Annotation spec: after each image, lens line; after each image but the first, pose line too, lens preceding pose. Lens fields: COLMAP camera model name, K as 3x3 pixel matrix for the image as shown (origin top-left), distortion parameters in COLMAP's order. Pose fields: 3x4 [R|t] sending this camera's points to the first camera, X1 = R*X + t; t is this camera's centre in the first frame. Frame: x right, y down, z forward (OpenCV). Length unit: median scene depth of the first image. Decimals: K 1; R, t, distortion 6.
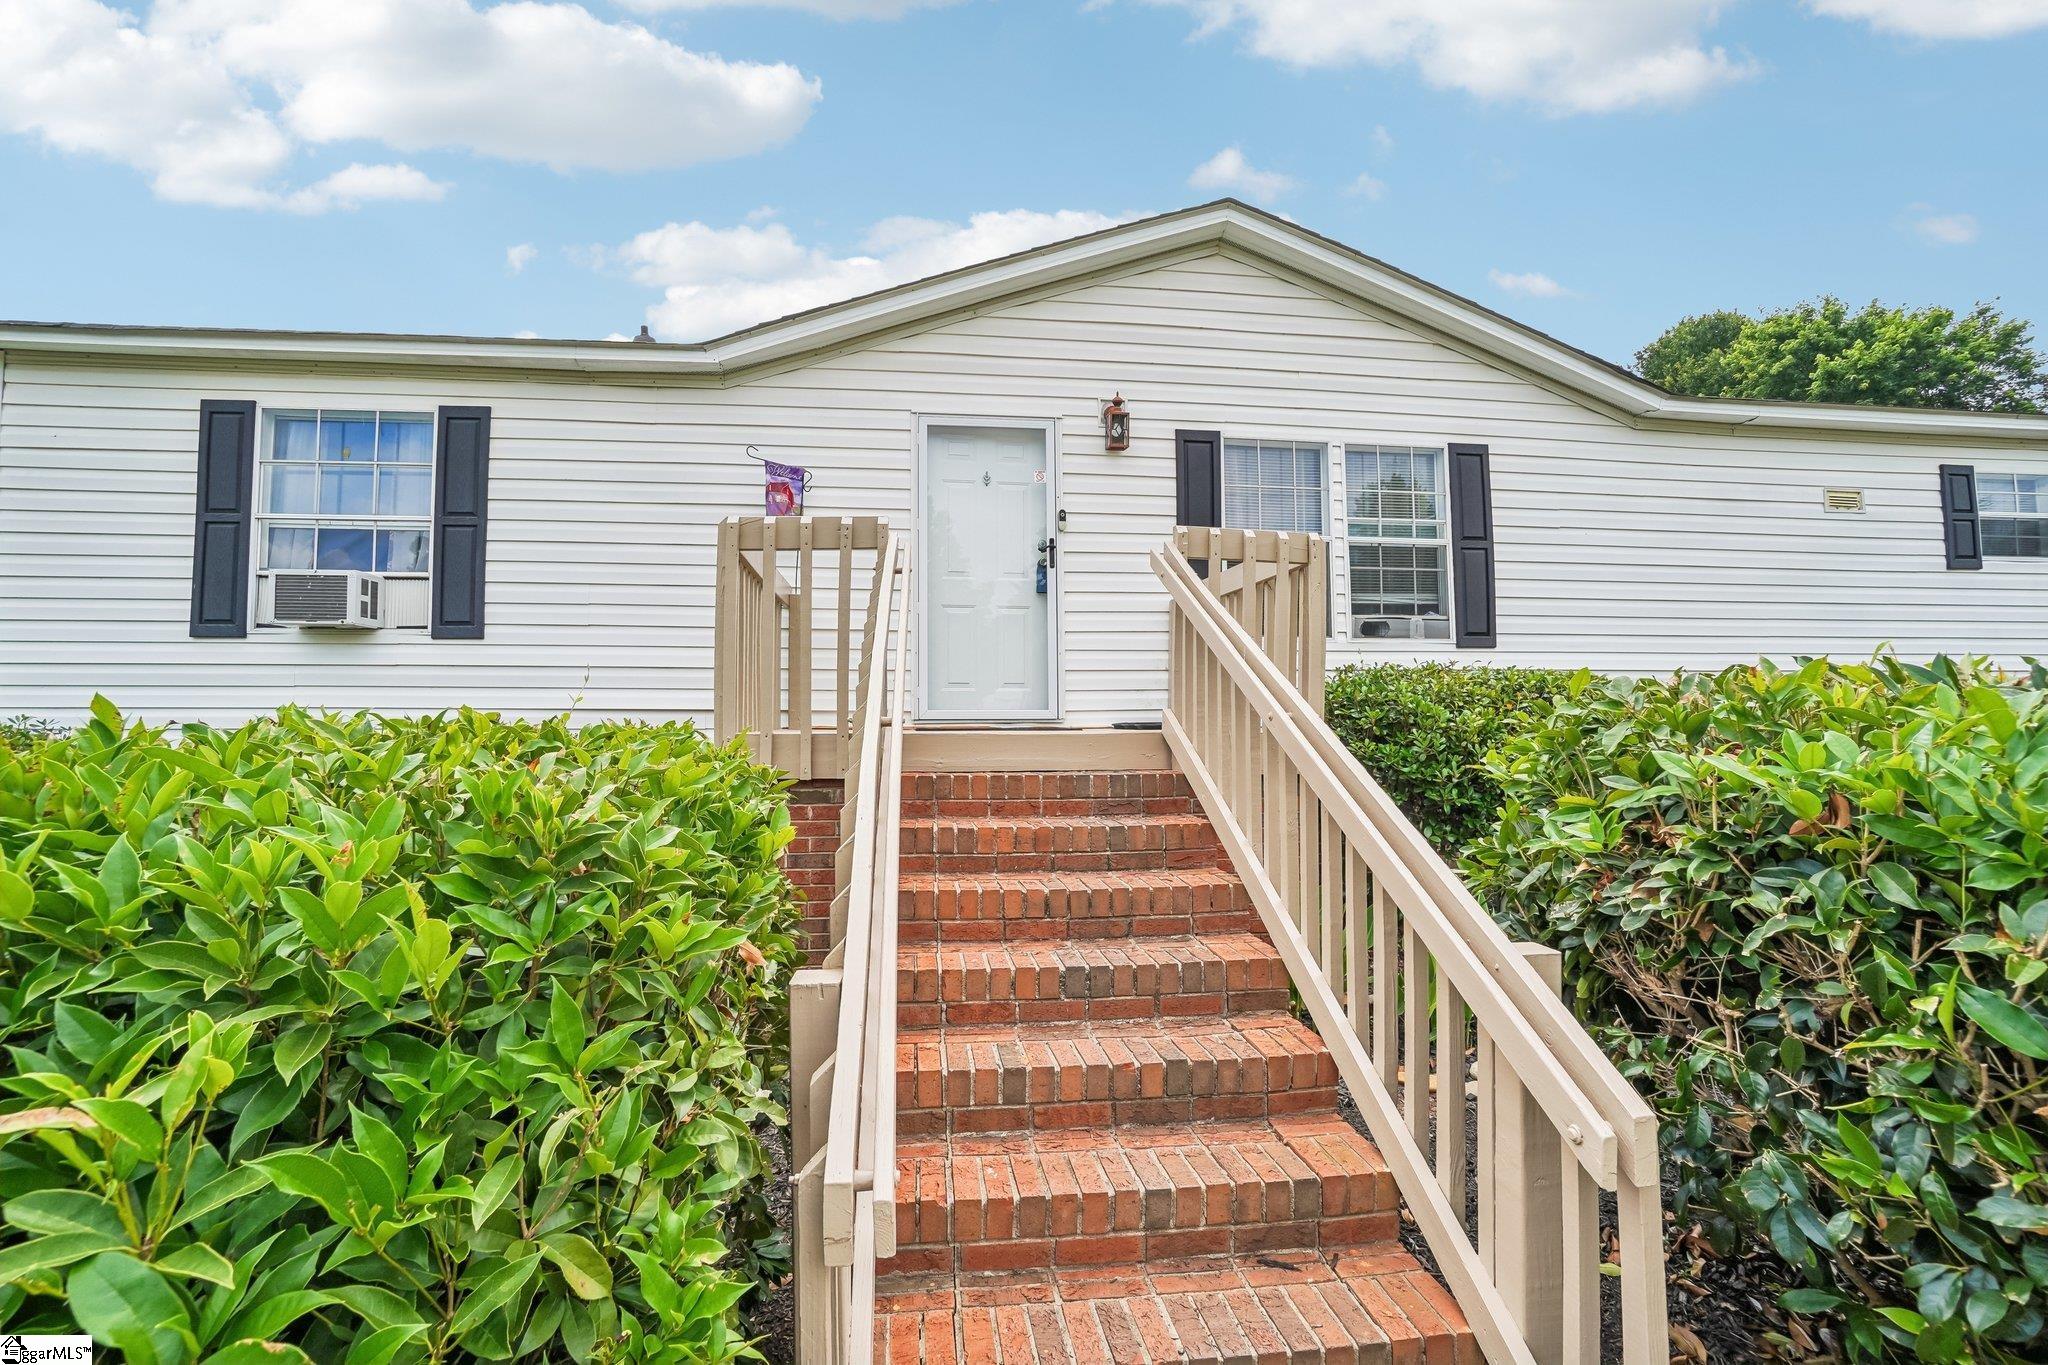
lens RADIAL K [[895.8, 0, 1022.5], [0, 895.8, 667.5], [0, 0, 1]] dist [-0.059124, 0.022980]
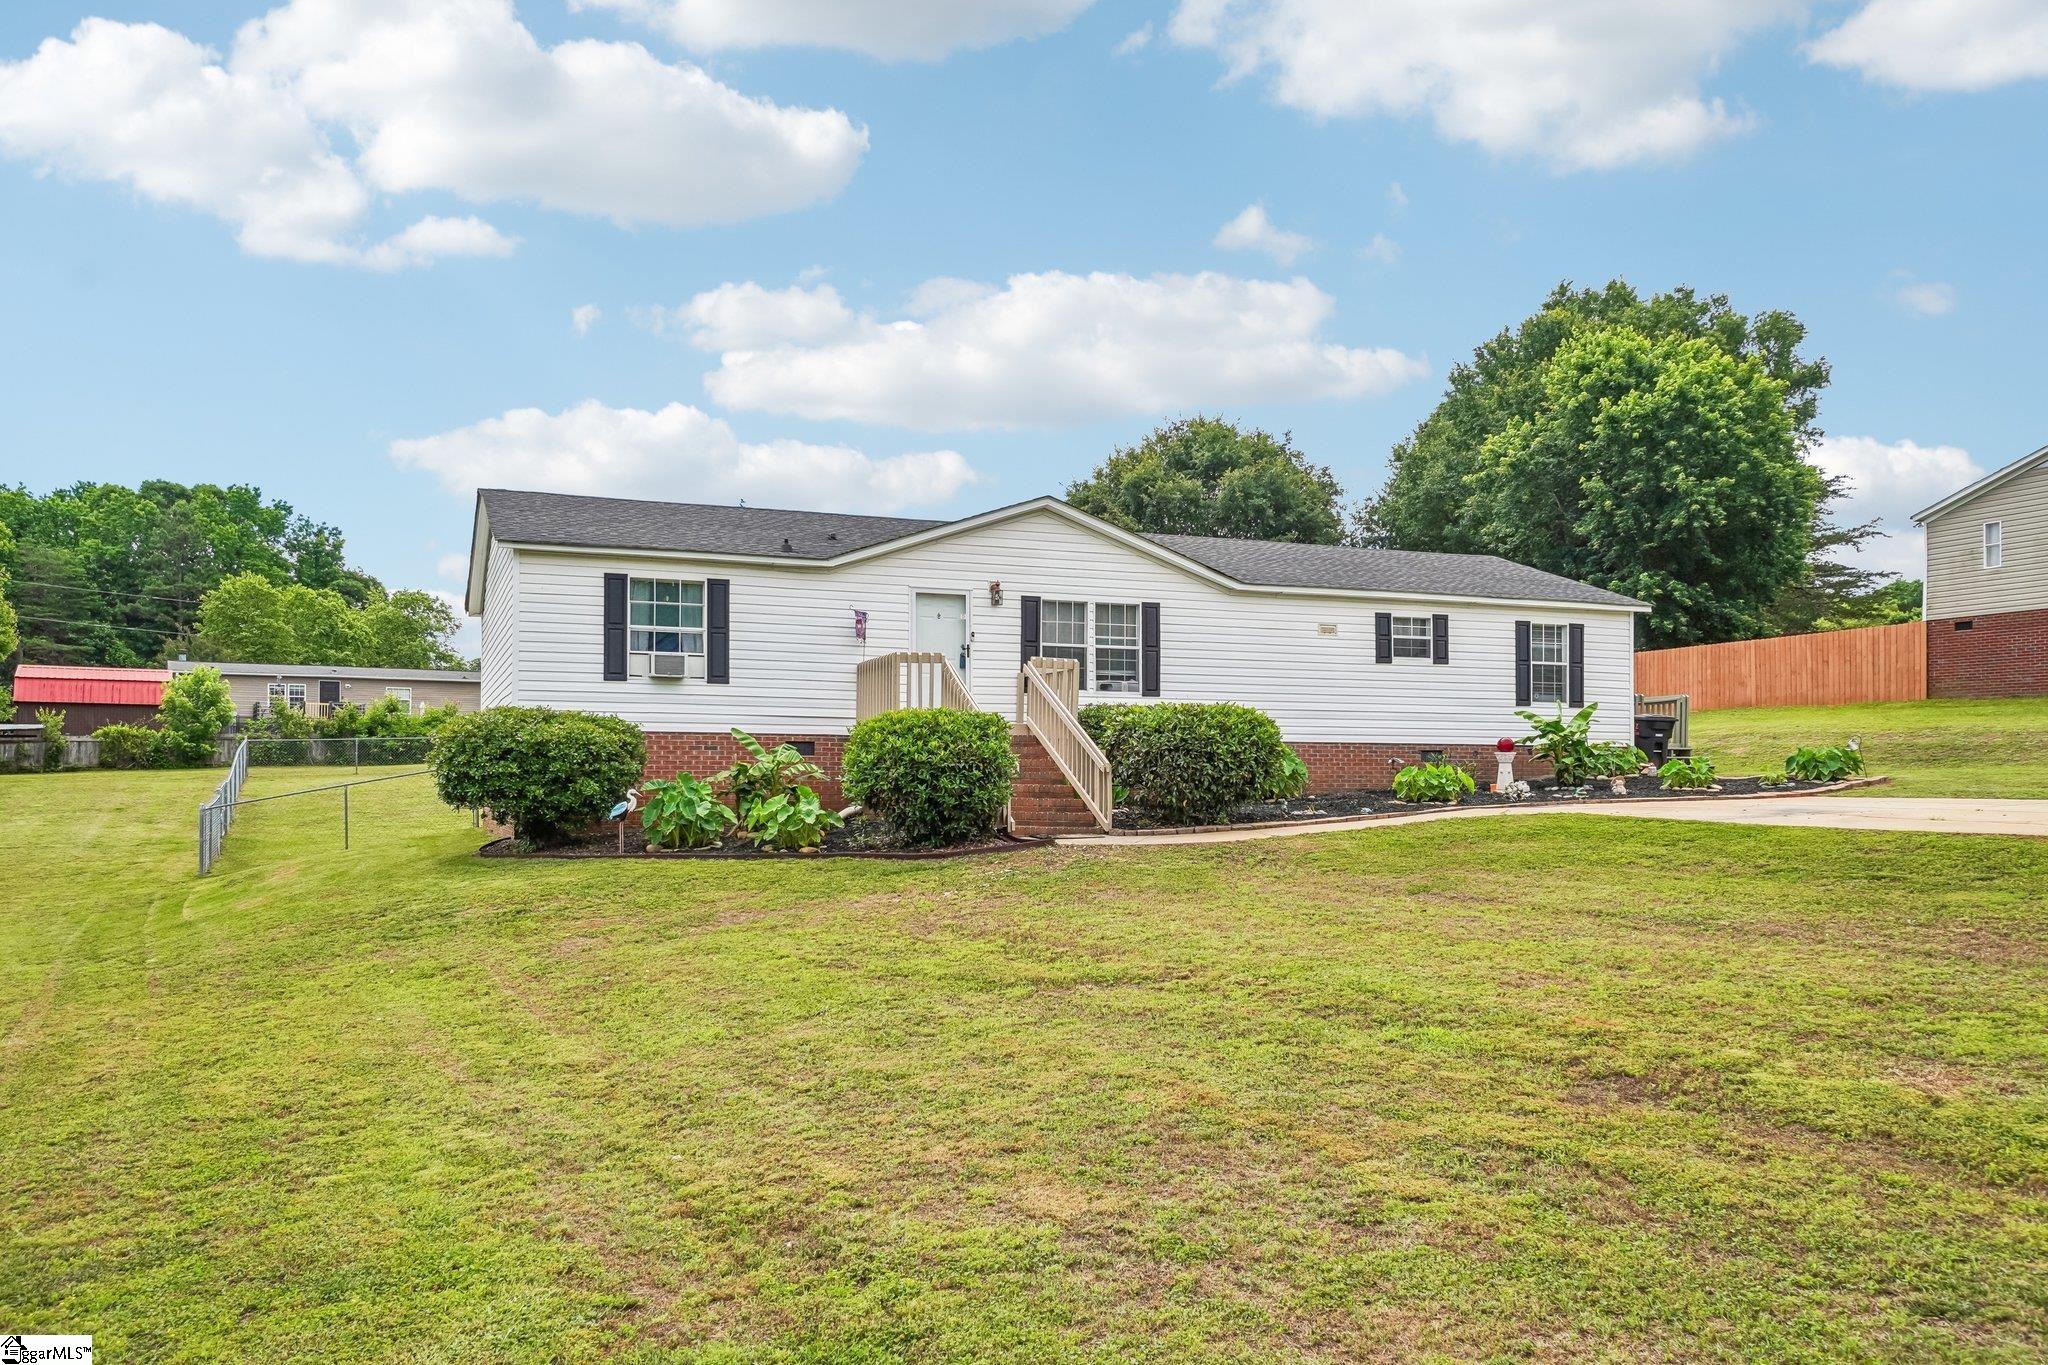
lens RADIAL K [[1621.5, 0, 1022.3], [0, 1621.5, 755.5], [0, 0, 1]] dist [0.040597, 0.000181]
pose [[0.968177, 0.012655, 0.249947, -0.848480], [-0.022099, 0.999143, 0.035012, -0.009417], [-0.249290, -0.039421, 0.967626, -2.988339]]
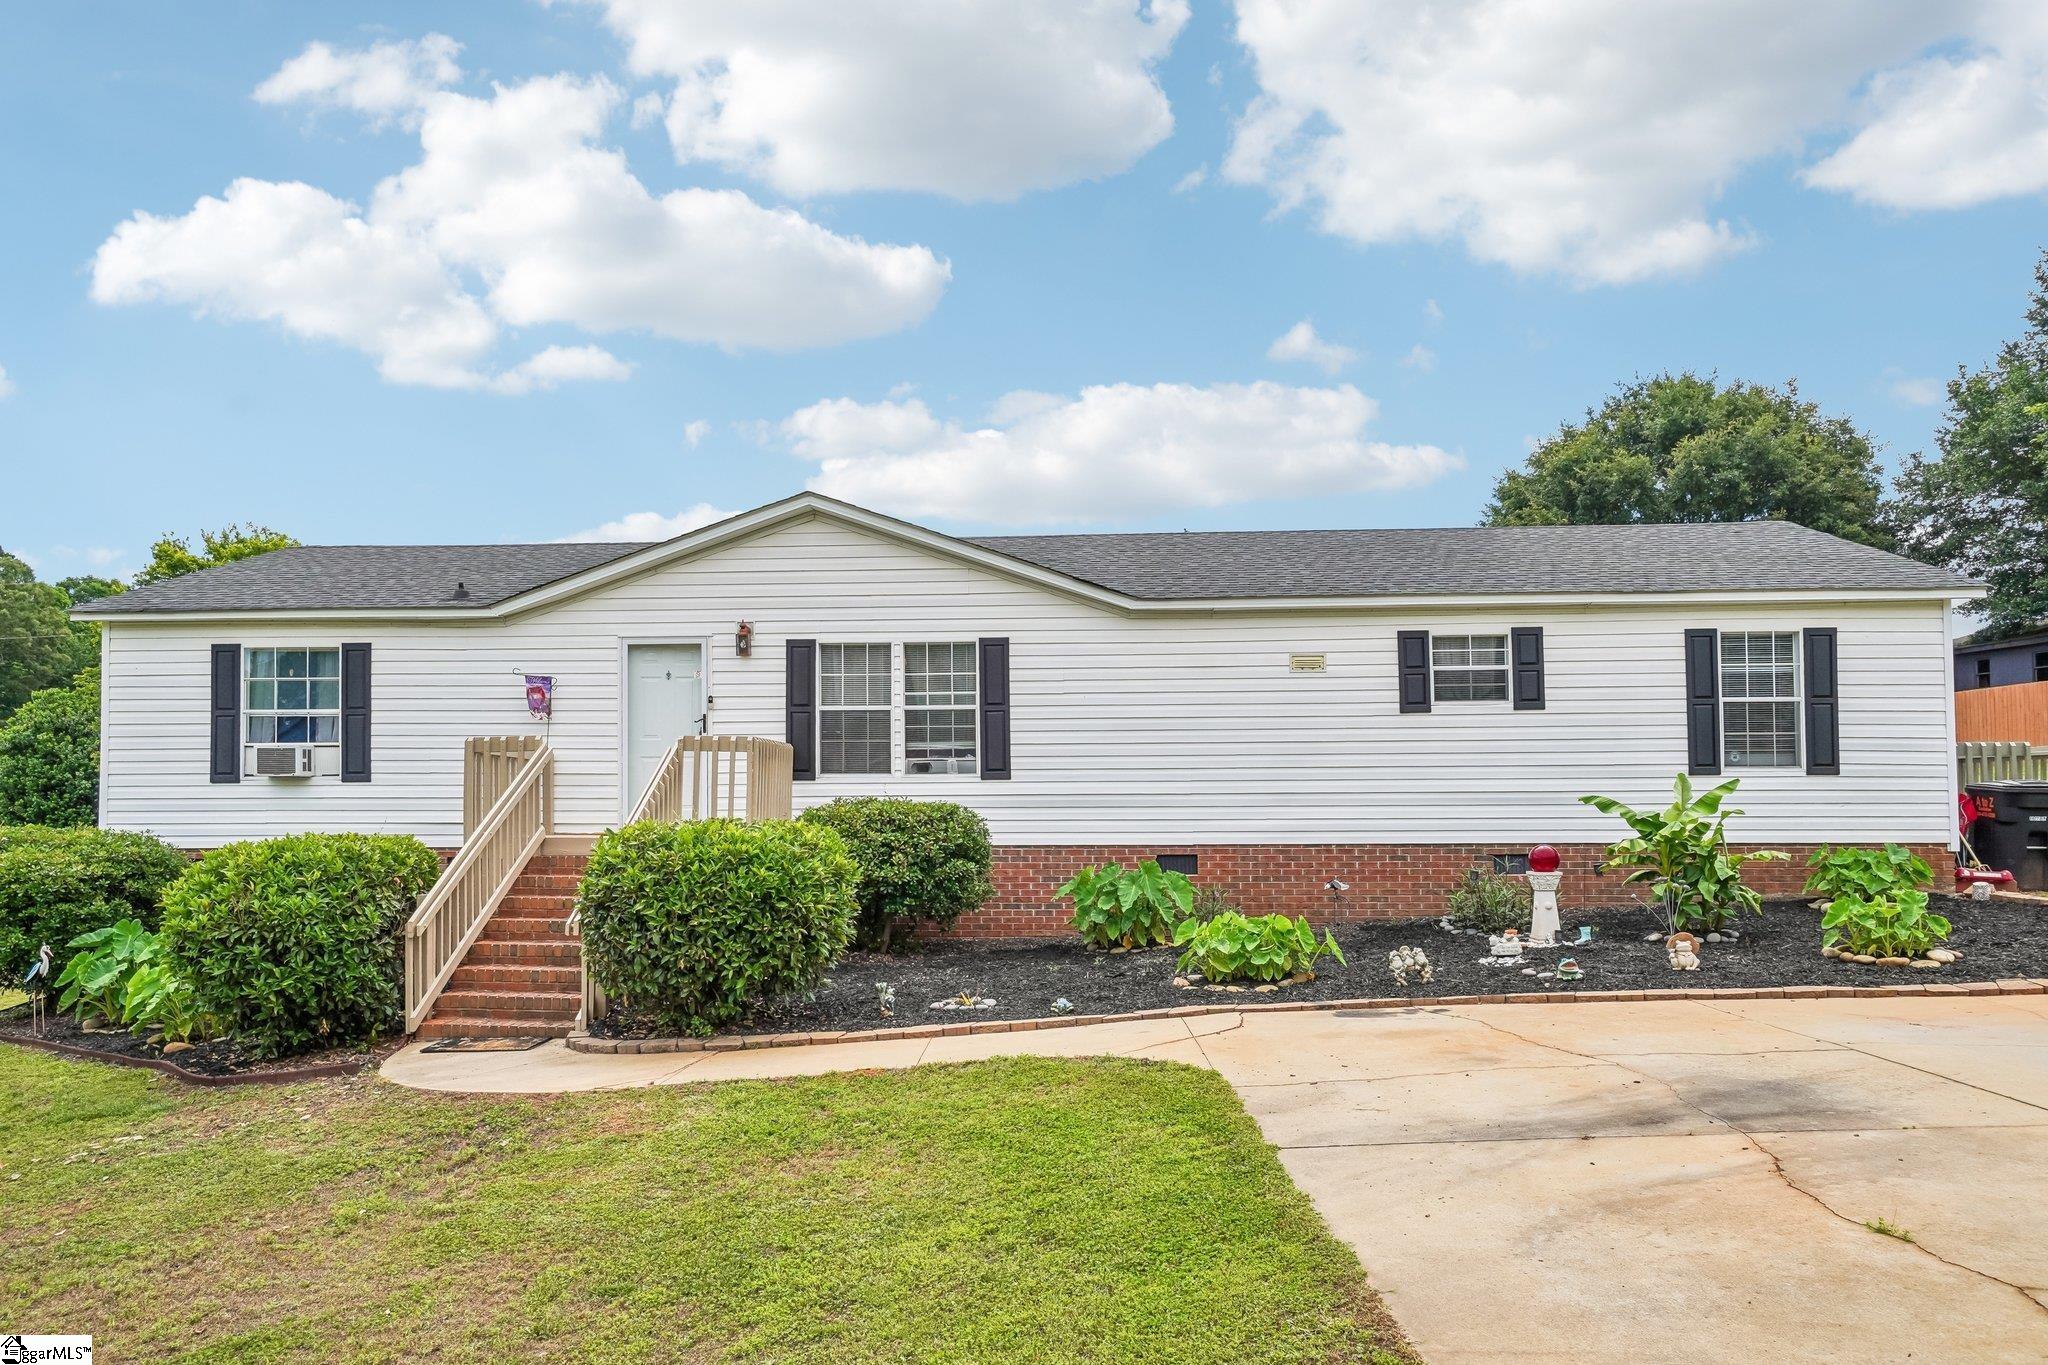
lens RADIAL K [[1552.9, 0, 1022.4], [0, 1552.9, 745.2], [0, 0, 1]] dist [0.033693, 0.002504]
pose [[0.982813, -0.008453, -0.184411, 1.082181], [0.011737, 0.999791, 0.016723, -0.126975], [0.184231, -0.018600, 0.982707, -1.586967]]
